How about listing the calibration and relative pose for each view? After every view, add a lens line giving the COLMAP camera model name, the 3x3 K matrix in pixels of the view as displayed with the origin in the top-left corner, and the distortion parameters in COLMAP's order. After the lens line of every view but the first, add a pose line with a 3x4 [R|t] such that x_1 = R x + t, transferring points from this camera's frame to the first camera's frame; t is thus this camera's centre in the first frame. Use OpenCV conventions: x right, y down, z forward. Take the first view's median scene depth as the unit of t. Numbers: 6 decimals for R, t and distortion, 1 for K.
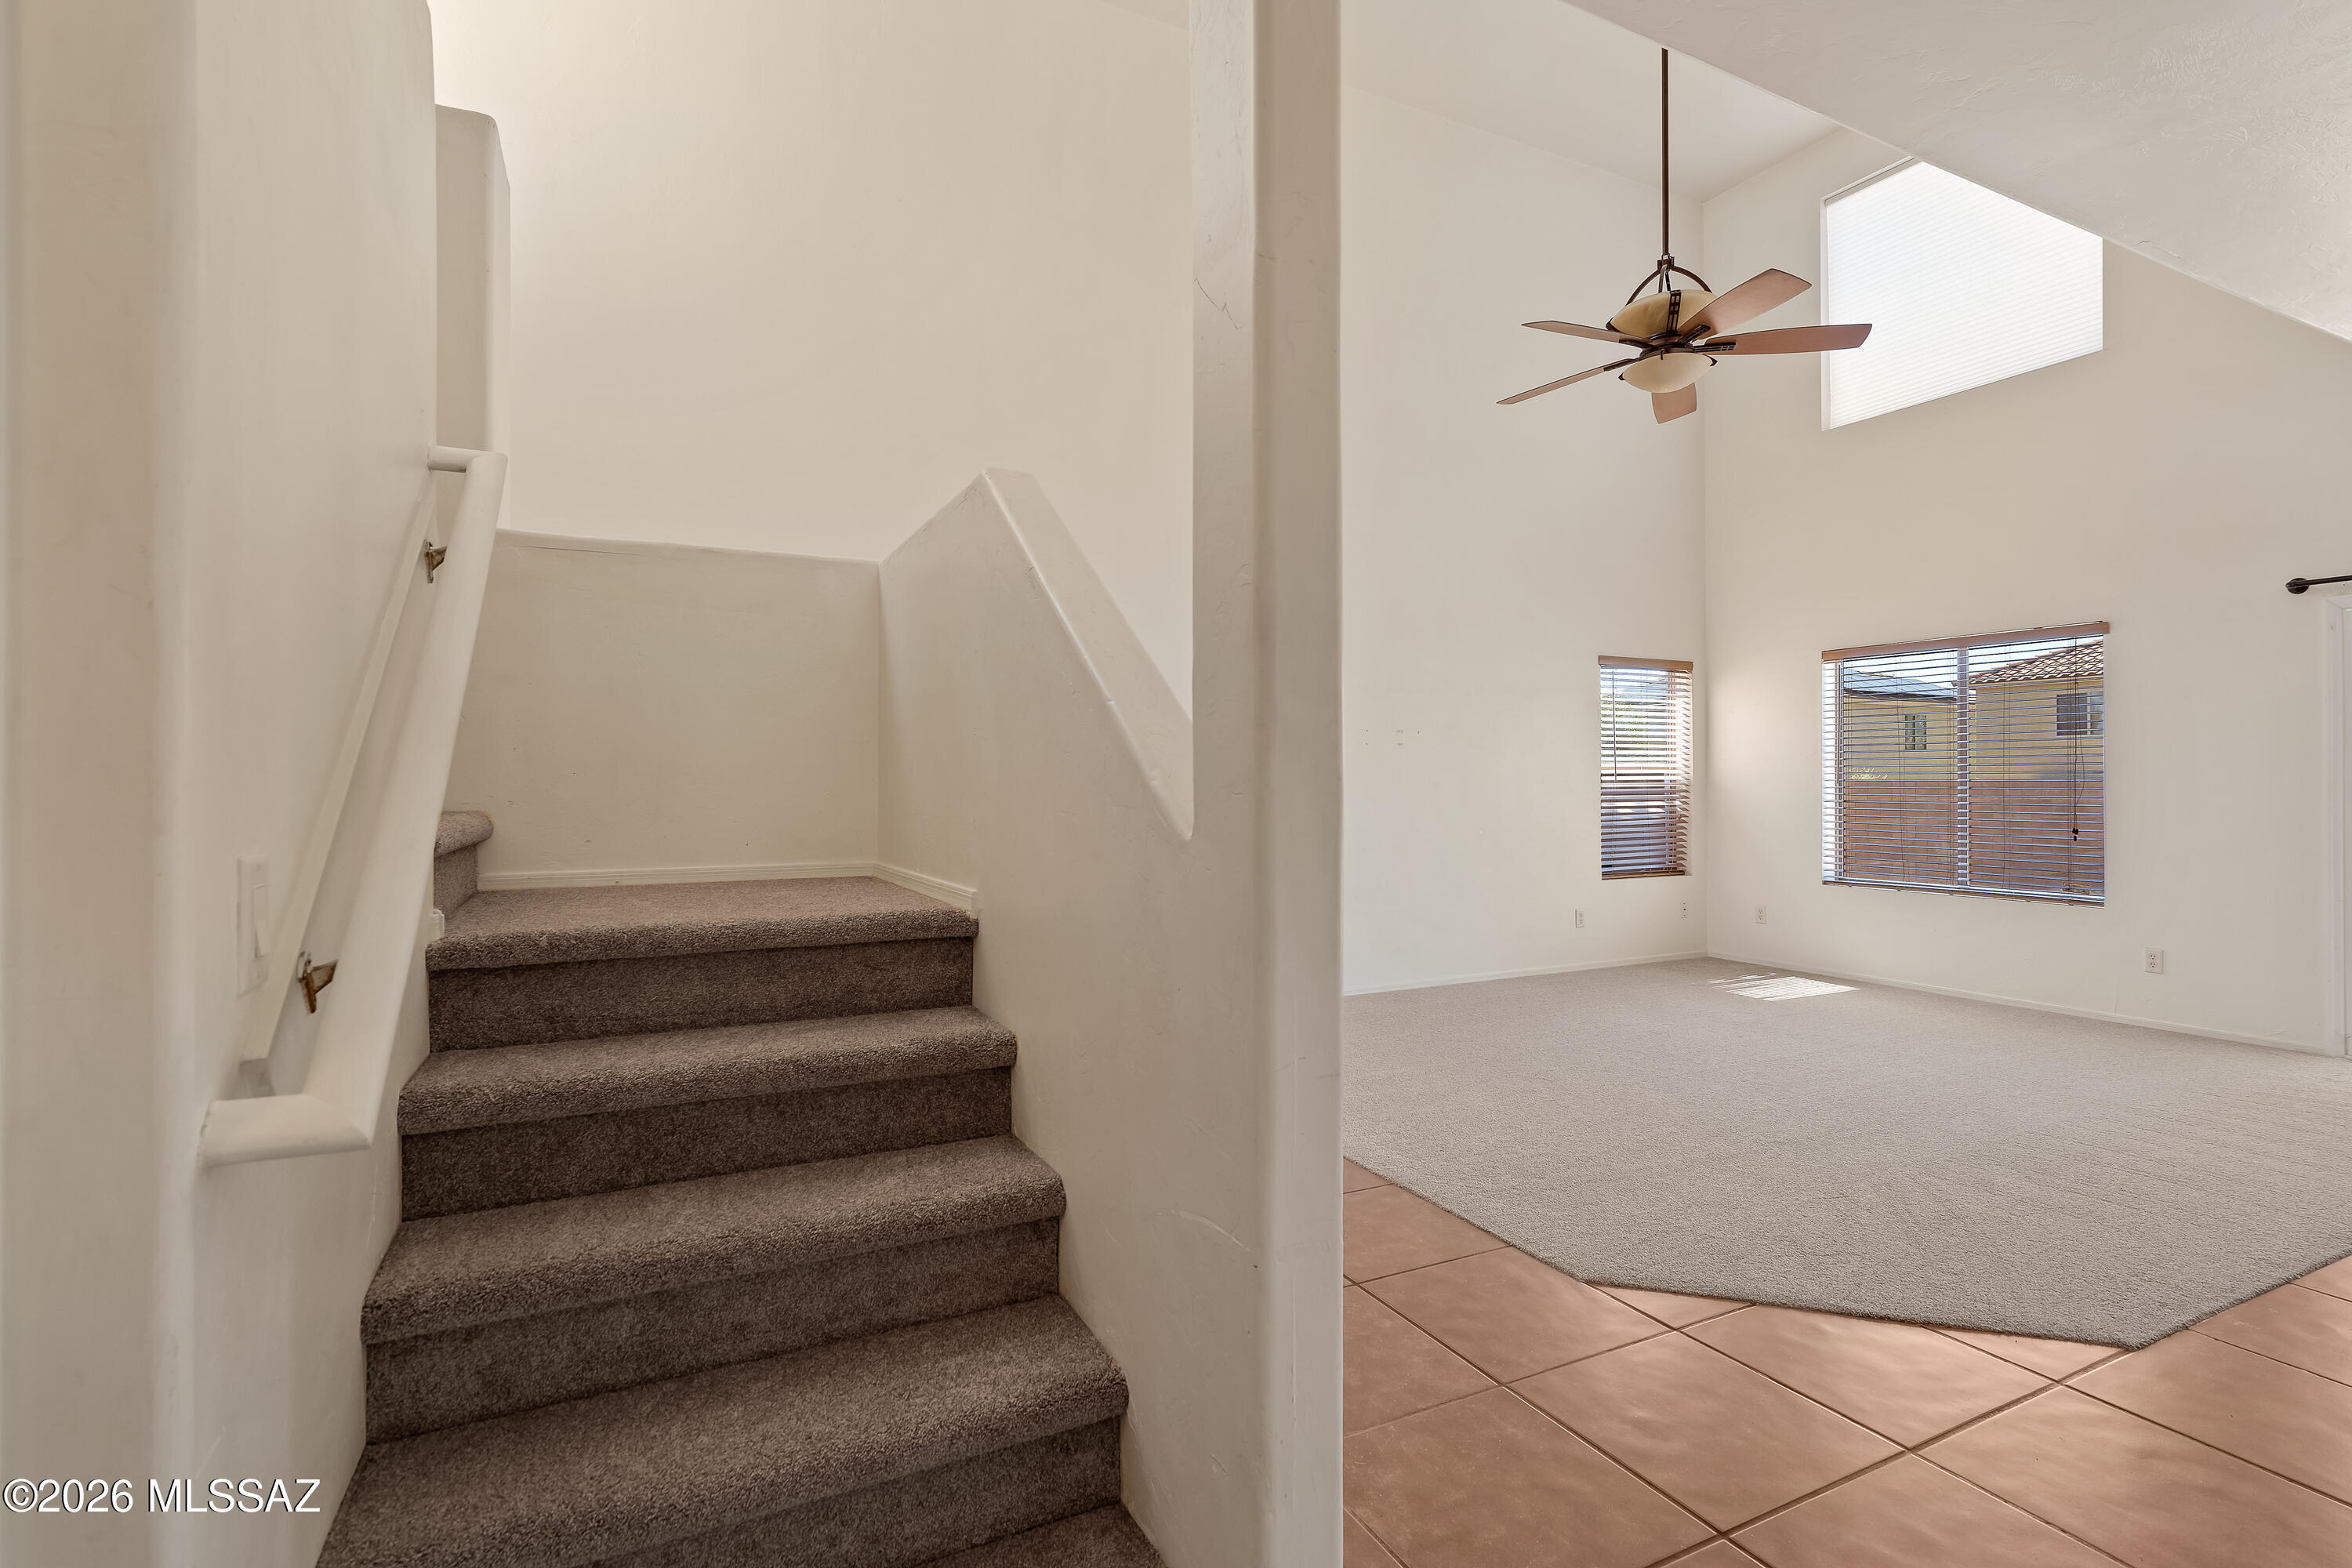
lens RADIAL K [[1075.4, 0, 1187.2], [0, 1075.4, 777.7], [0, 0, 1]] dist [-0.001805, 0.002058]
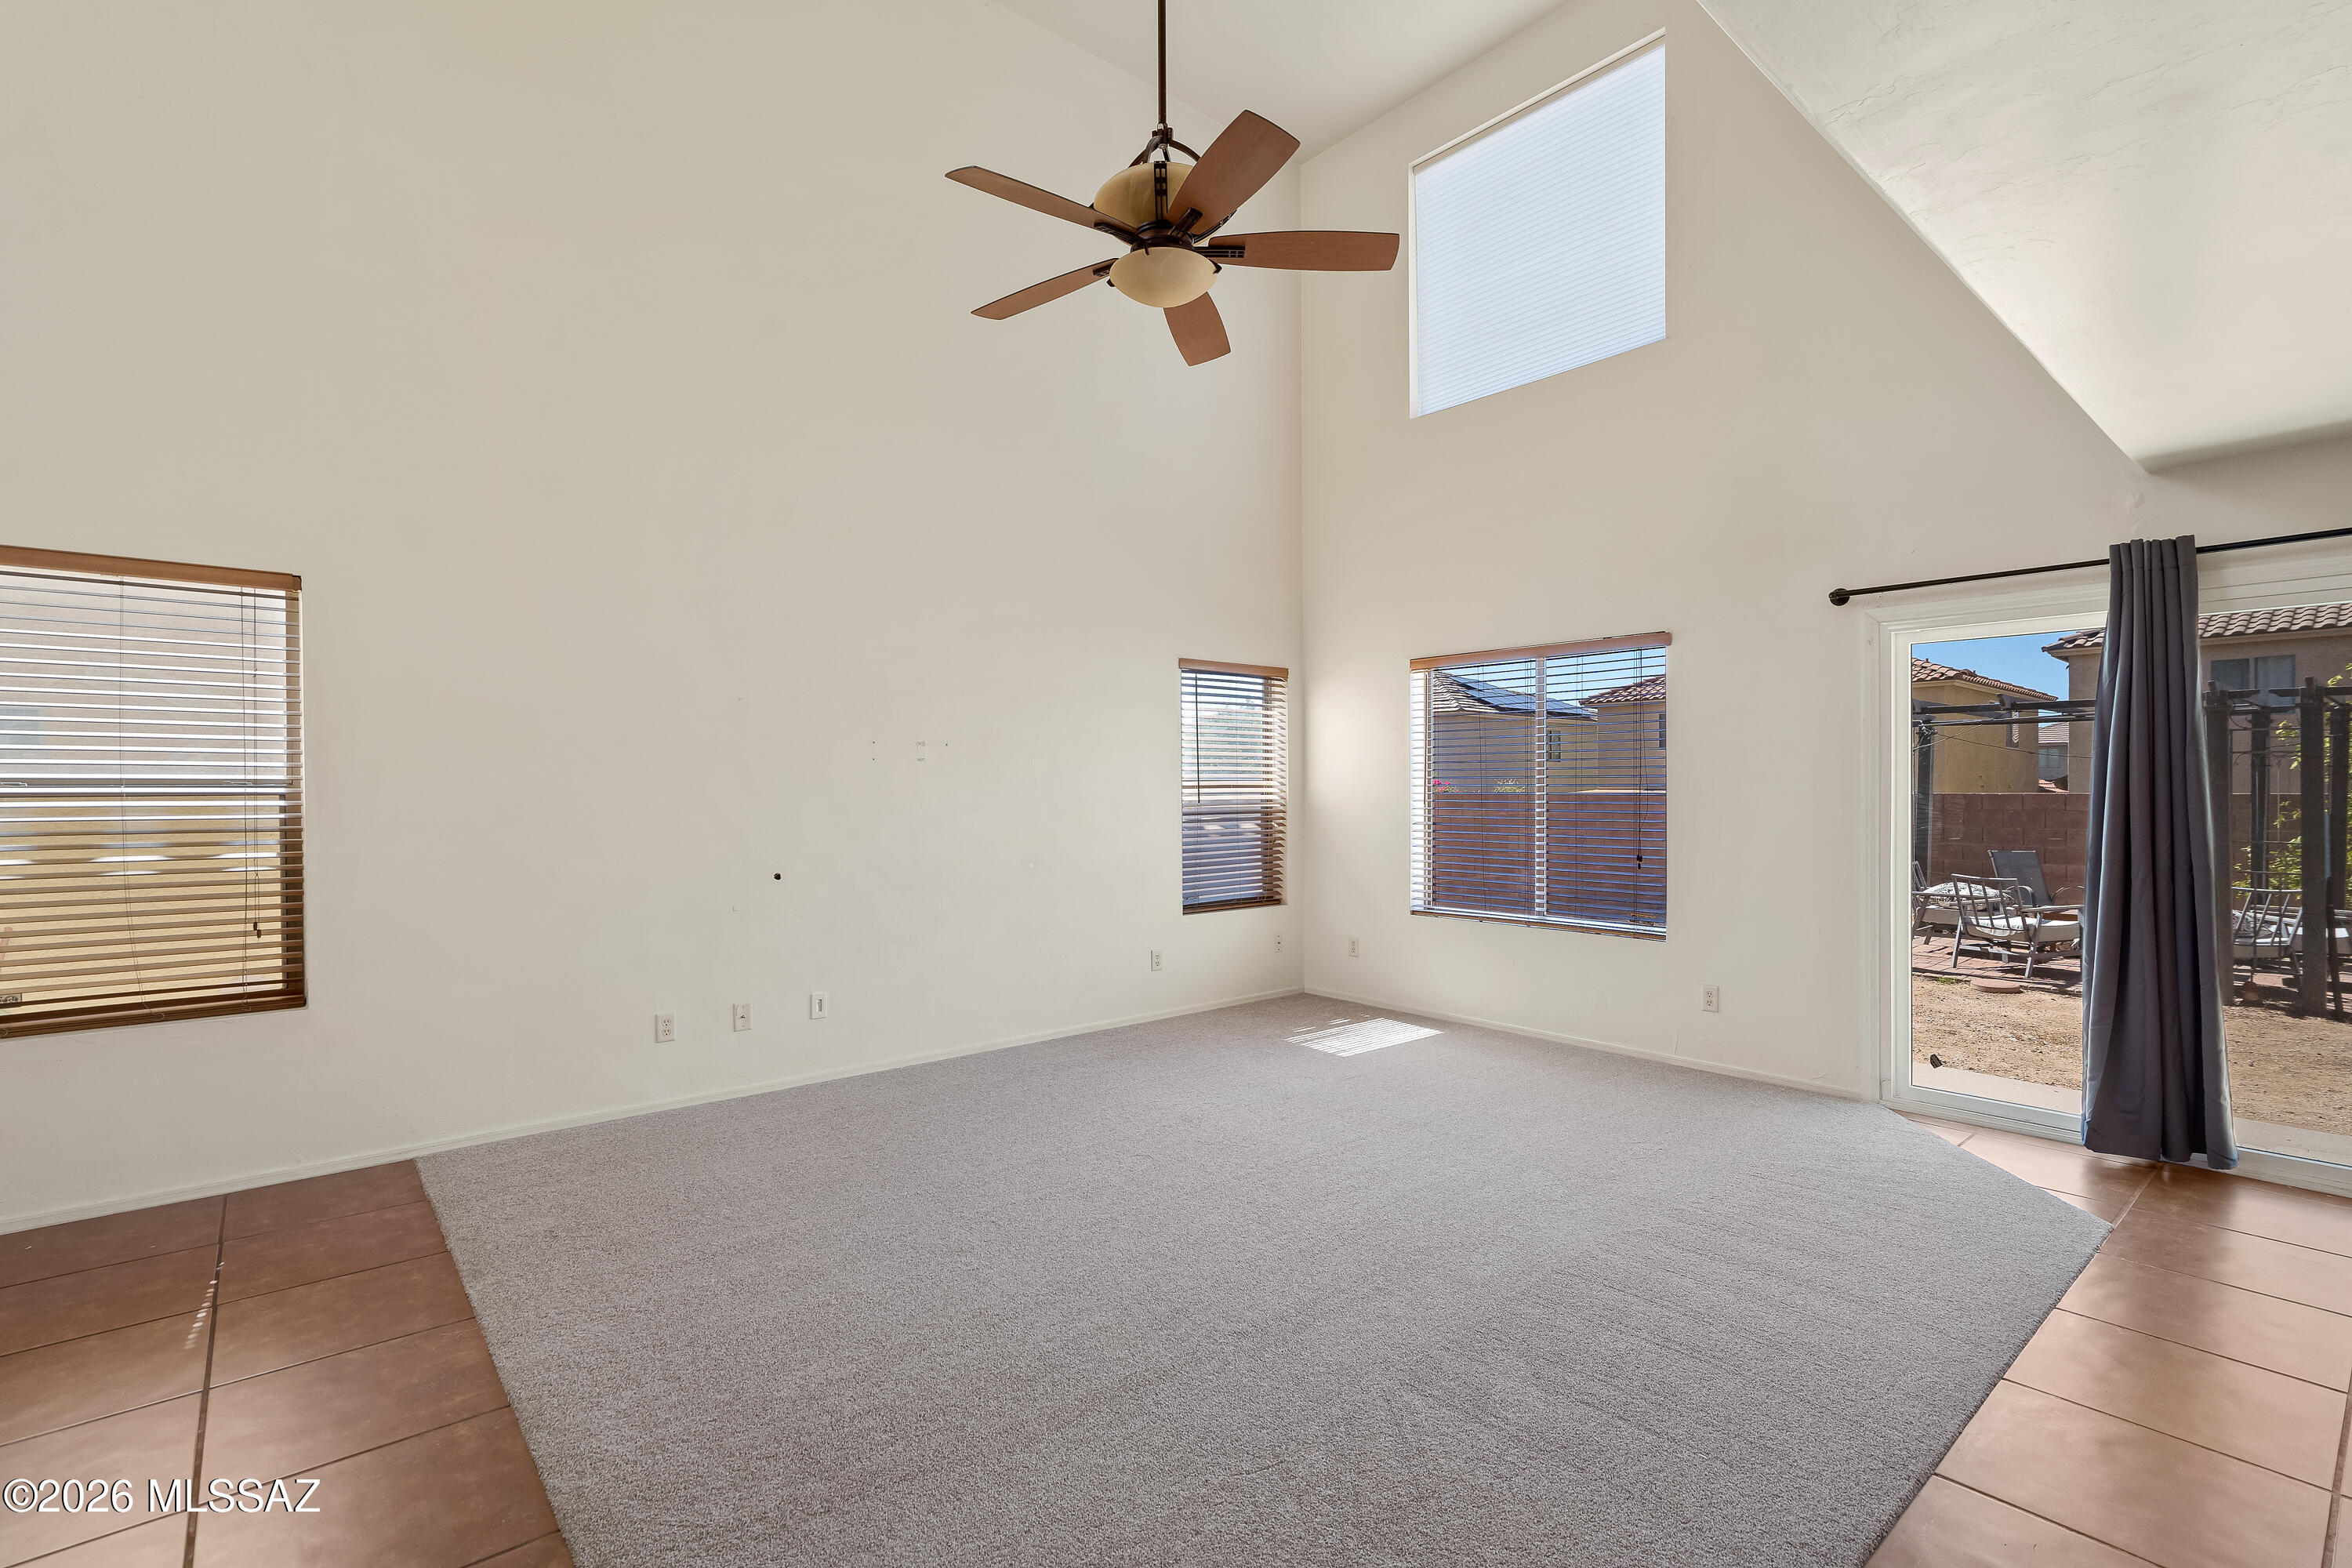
lens RADIAL K [[1075.4, 0, 1153.0], [0, 1075.4, 791.9], [0, 0, 1]] dist [-0.001805, 0.002058]
pose [[0.972111, -0.002319, 0.234509, 0.178448], [0.001117, 0.999986, 0.005260, -0.010954], [-0.234518, -0.004851, 0.972100, 0.176827]]
